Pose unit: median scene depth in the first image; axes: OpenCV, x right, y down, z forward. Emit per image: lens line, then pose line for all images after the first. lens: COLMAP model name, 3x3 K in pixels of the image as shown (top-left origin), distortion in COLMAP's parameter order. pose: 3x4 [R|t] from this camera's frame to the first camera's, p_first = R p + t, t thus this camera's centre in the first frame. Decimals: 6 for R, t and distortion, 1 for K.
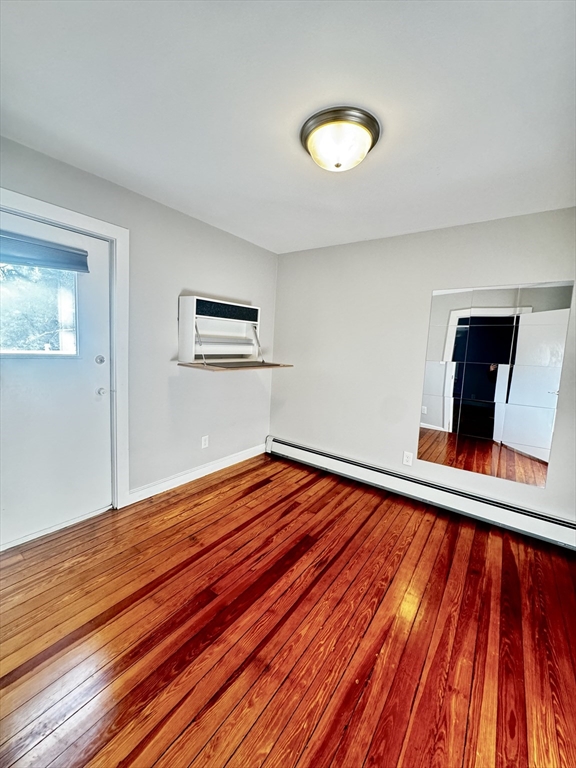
lens RADIAL K [[307.5, 0, 287.8], [0, 307.5, 381.6], [0, 0, 1]] dist [0.000728, 0.000092]
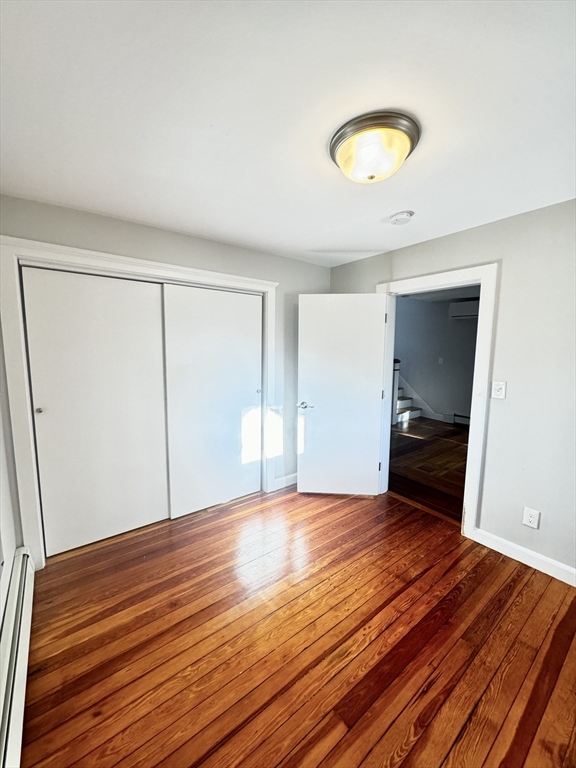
lens RADIAL K [[307.5, 0, 286.4], [0, 307.5, 383.3], [0, 0, 1]] dist [0.000728, 0.000092]
pose [[-0.957105, -0.084043, 0.277285, 0.091429], [-0.015145, 0.970211, 0.241789, -0.294061], [-0.289346, 0.227218, -0.929866, 1.801415]]
